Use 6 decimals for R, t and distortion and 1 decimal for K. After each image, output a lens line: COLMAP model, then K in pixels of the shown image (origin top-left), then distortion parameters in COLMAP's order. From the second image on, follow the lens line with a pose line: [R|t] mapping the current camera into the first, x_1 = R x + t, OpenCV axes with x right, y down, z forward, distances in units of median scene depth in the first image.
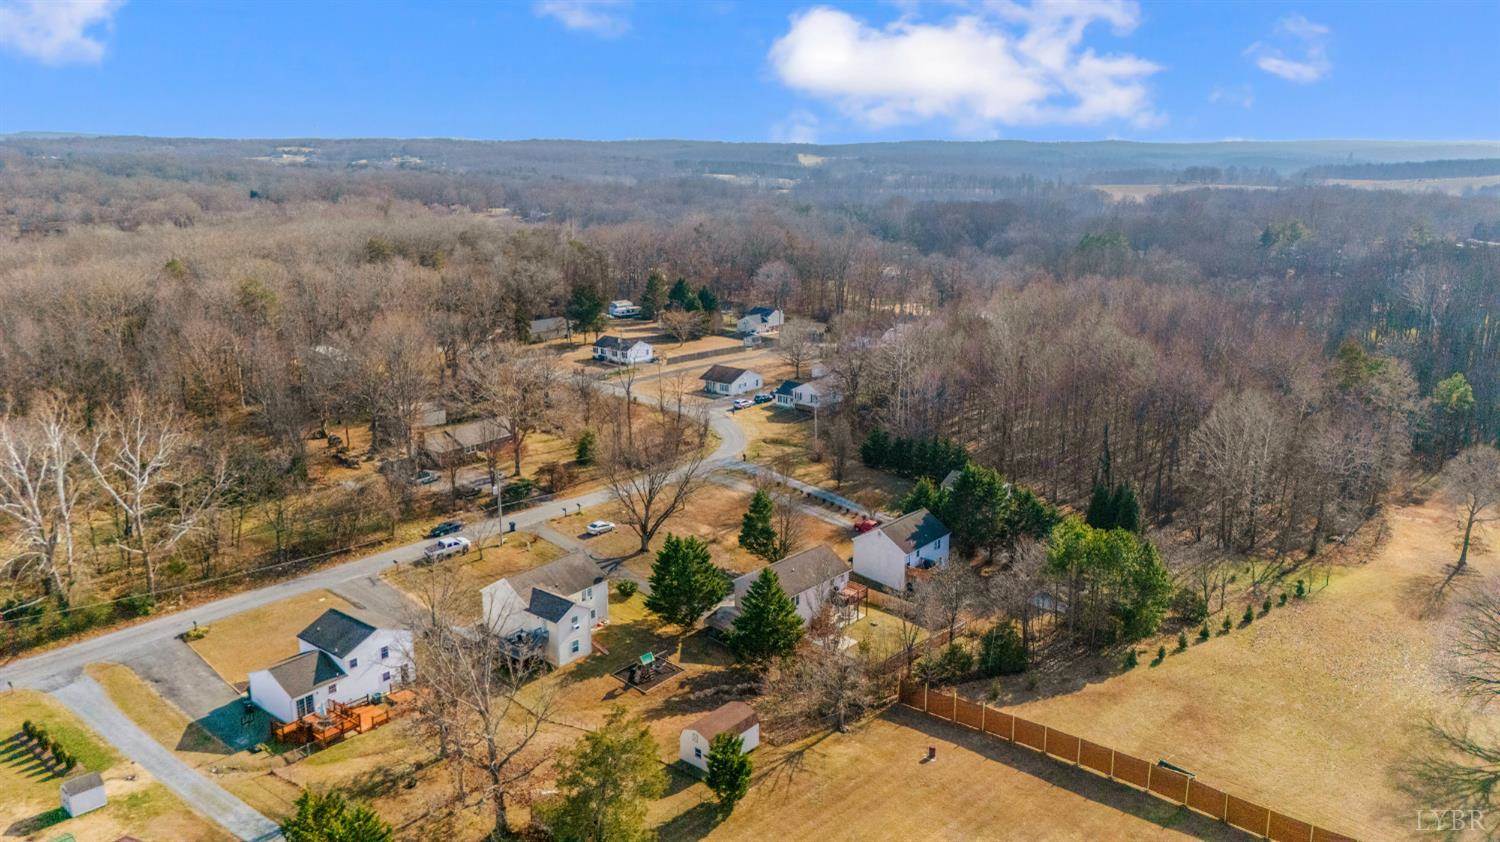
lens RADIAL K [[1101.5, 0, 752.0], [0, 1101.5, 424.2], [0, 0, 1]] dist [0.000505, 0.002802]
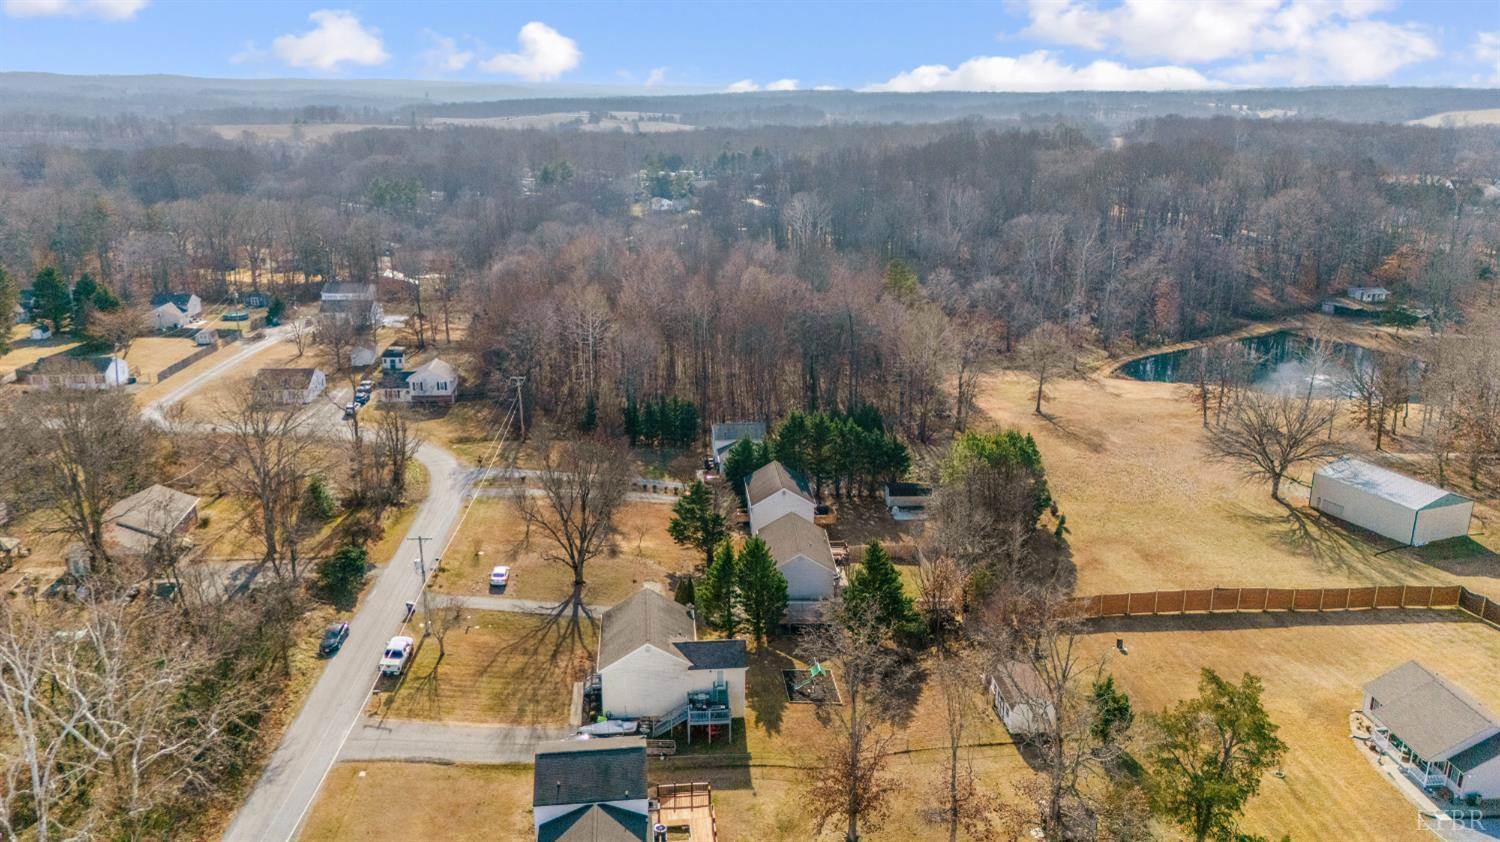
lens RADIAL K [[1101.5, 0, 753.3], [0, 1101.5, 418.1], [0, 0, 1]] dist [0.000505, 0.002802]
pose [[0.708916, -0.198989, 0.676640, -0.253690], [0.167287, 0.979438, 0.112771, -0.036702], [-0.685166, 0.033248, 0.727627, 0.132921]]
